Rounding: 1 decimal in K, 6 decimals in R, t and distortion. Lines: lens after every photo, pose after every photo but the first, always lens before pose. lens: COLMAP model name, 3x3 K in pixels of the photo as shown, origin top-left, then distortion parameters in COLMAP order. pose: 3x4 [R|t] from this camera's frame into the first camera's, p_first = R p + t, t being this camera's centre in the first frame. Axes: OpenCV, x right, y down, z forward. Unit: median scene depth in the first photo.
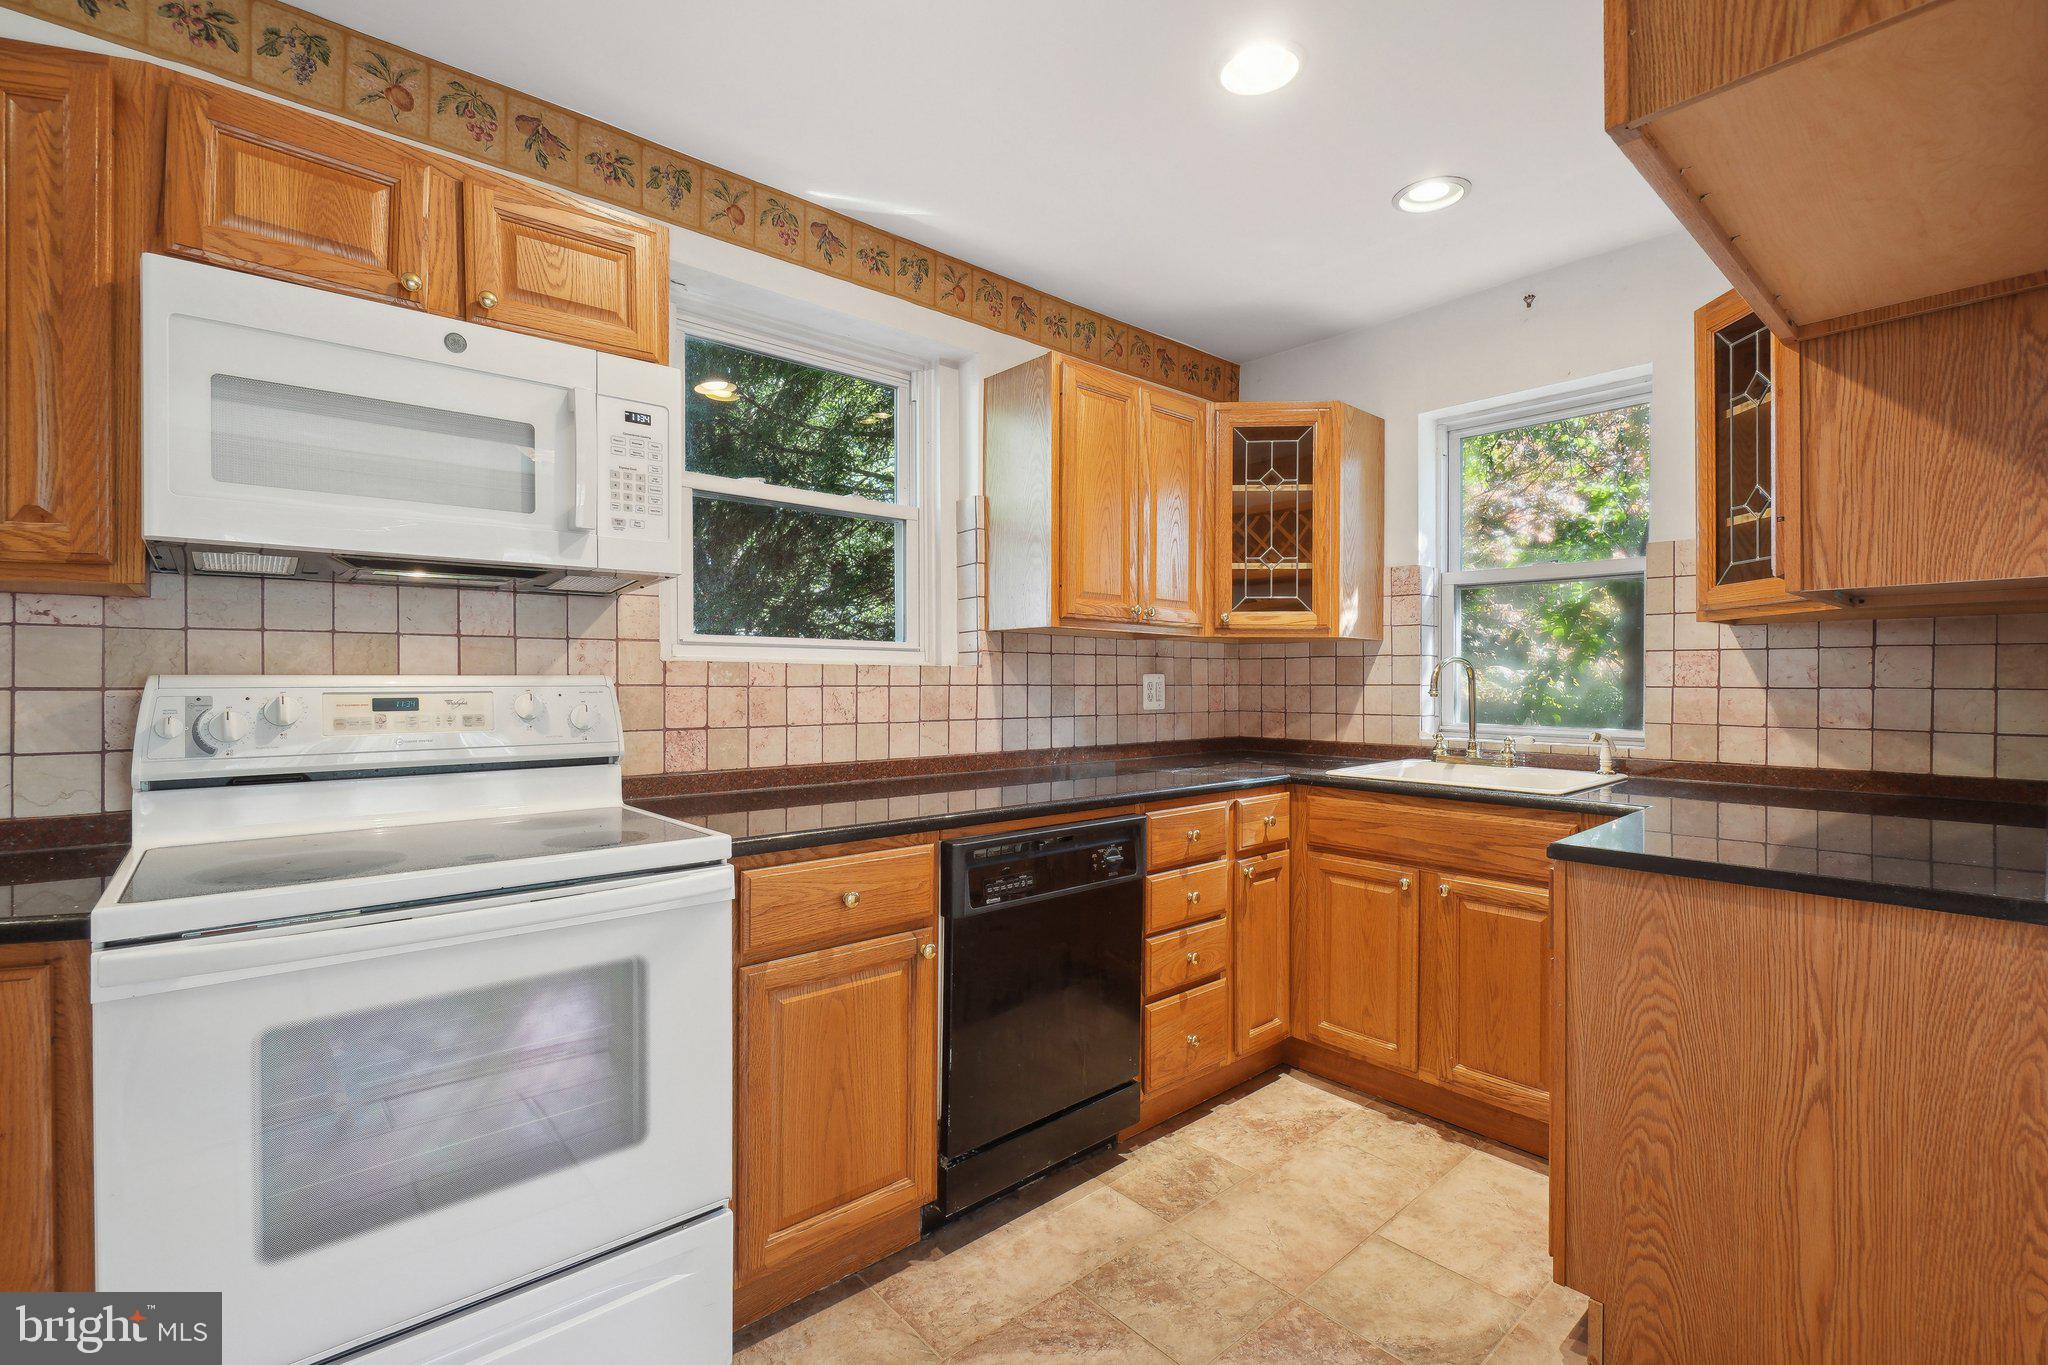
lens RADIAL K [[897.9, 0, 1033.4], [0, 897.9, 679.6], [0, 0, 1]] dist [0.000192, -0.000923]
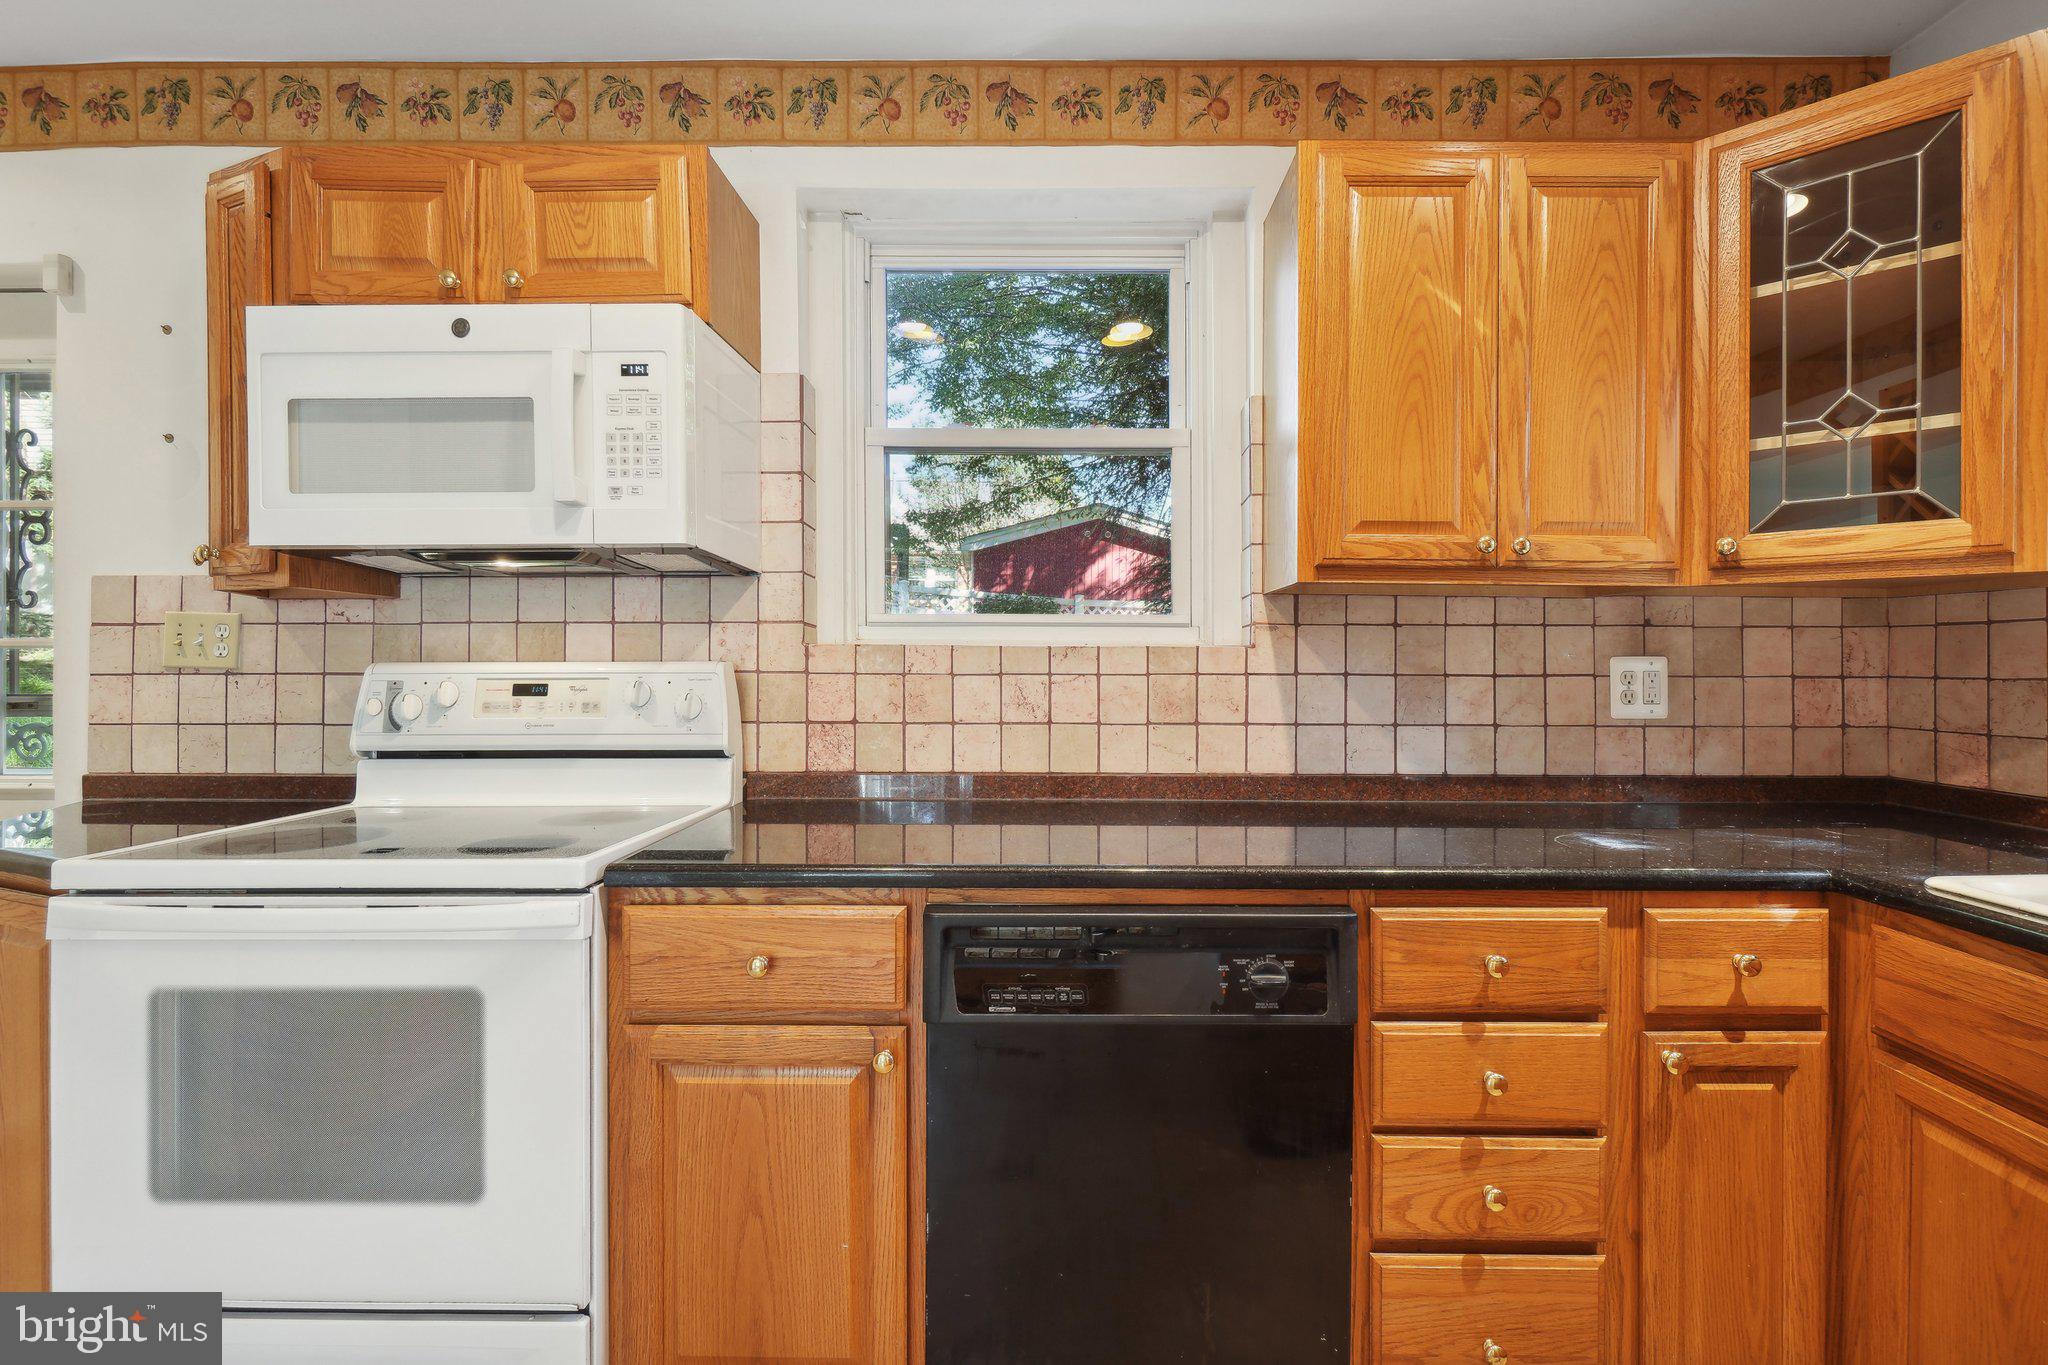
lens RADIAL K [[939.5, 0, 1054.1], [0, 939.5, 674.0], [0, 0, 1]] dist [0.000617, -0.000127]
pose [[0.749444, 0.008229, -0.662016, 0.371670], [-0.000542, 0.999930, 0.011815, -0.002991], [0.662067, -0.008496, 0.749396, 0.447485]]
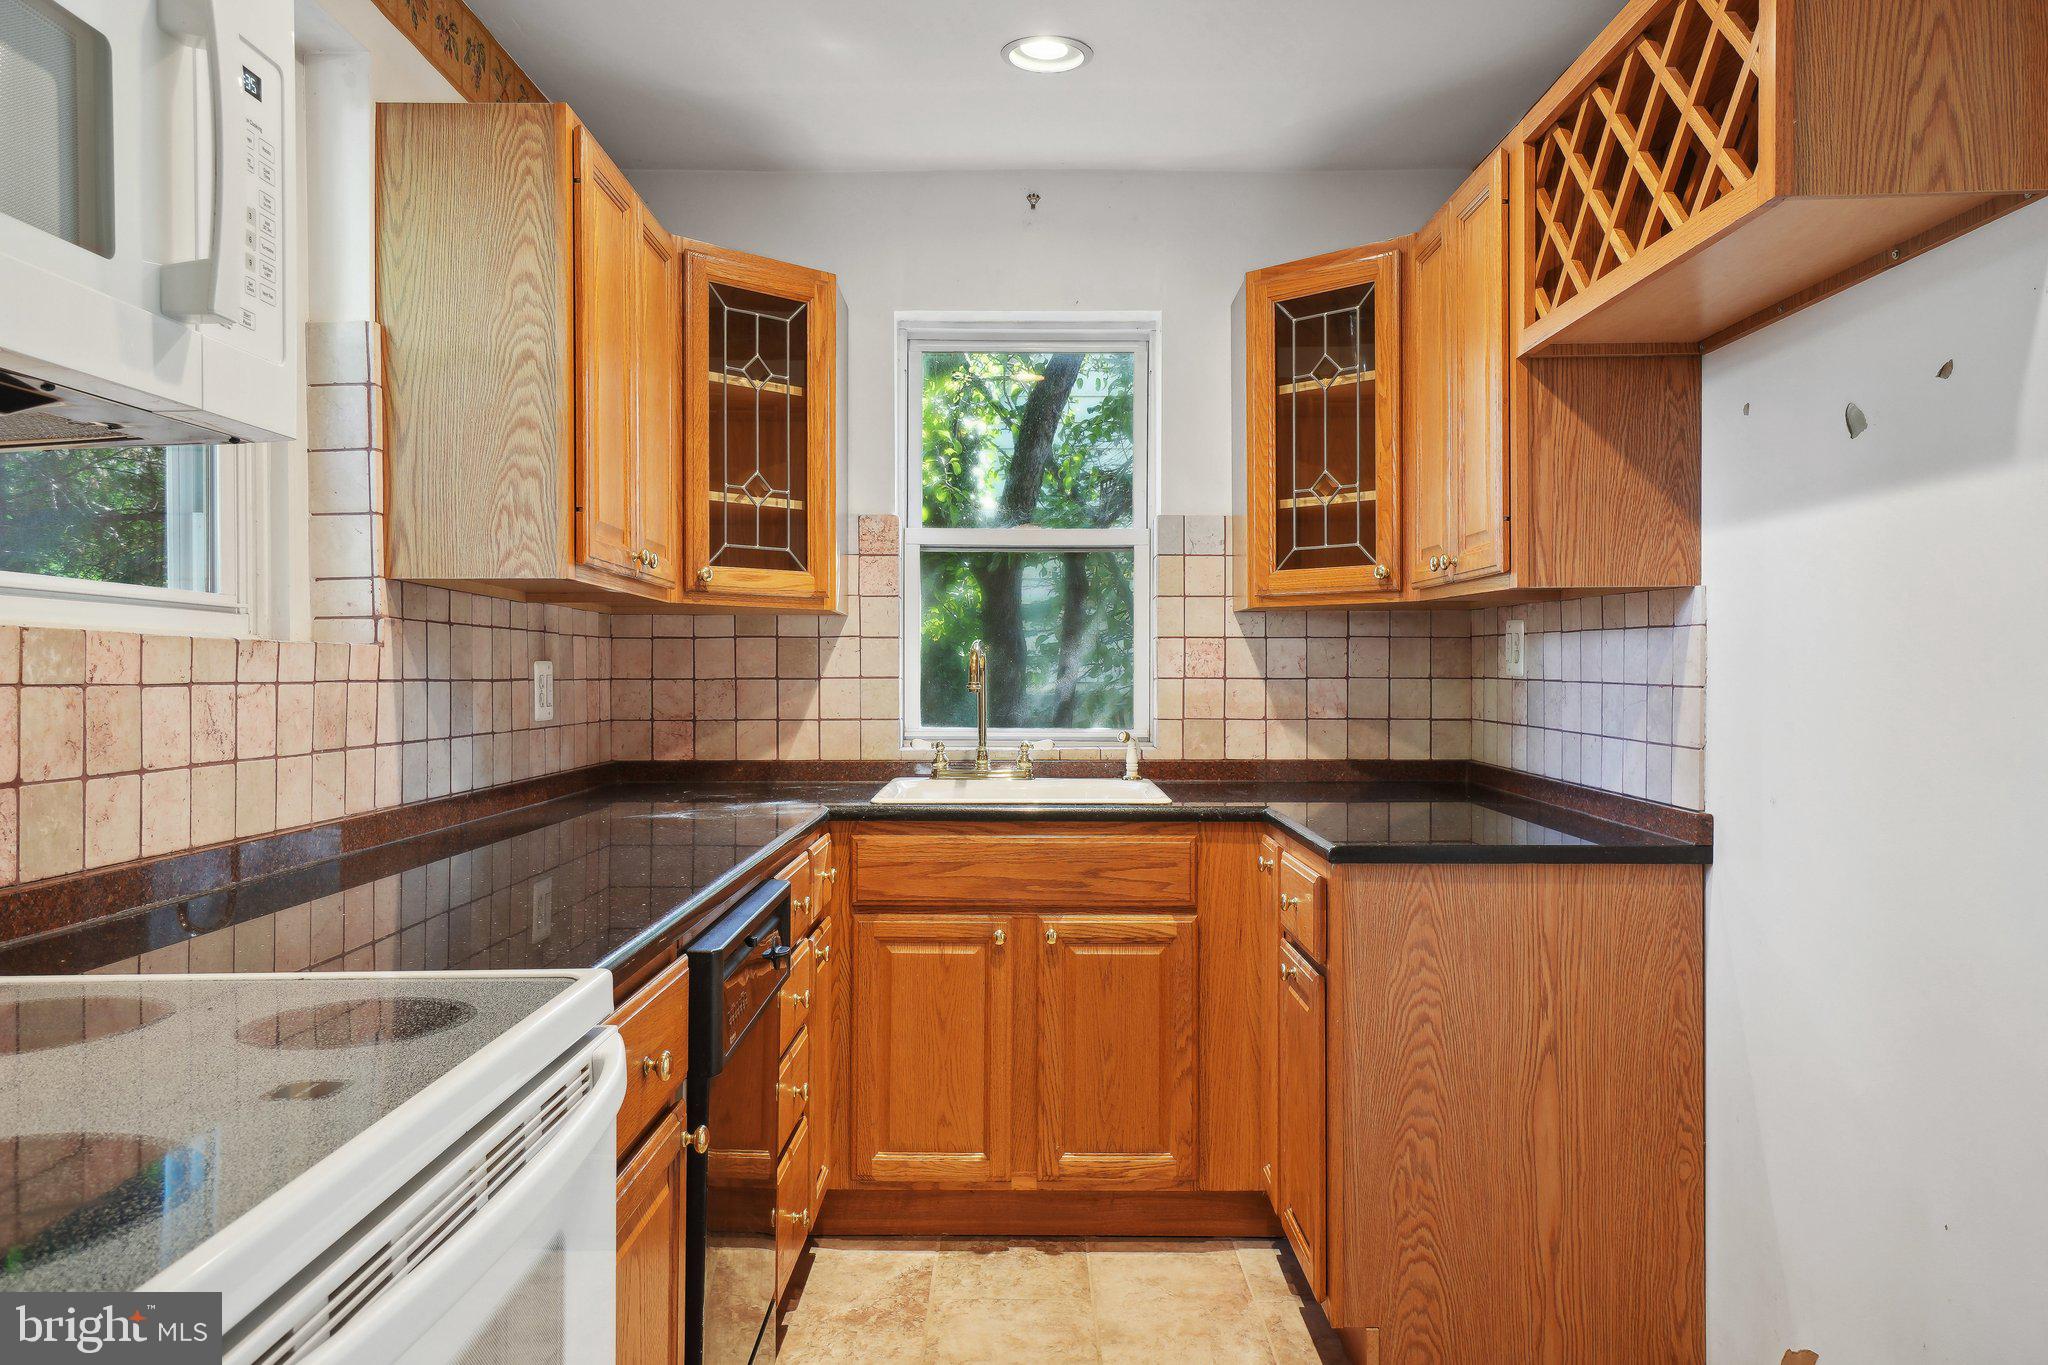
lens RADIAL K [[1467.1, 0, 990.7], [0, 1467.1, 663.7], [0, 0, 1]] dist [0.028304, 0.004178]
pose [[0.668727, 0.003088, 0.743502, -0.573666], [0.001109, 0.999986, -0.005150, 0.001307], [-0.743507, 0.004268, 0.668714, 0.184256]]
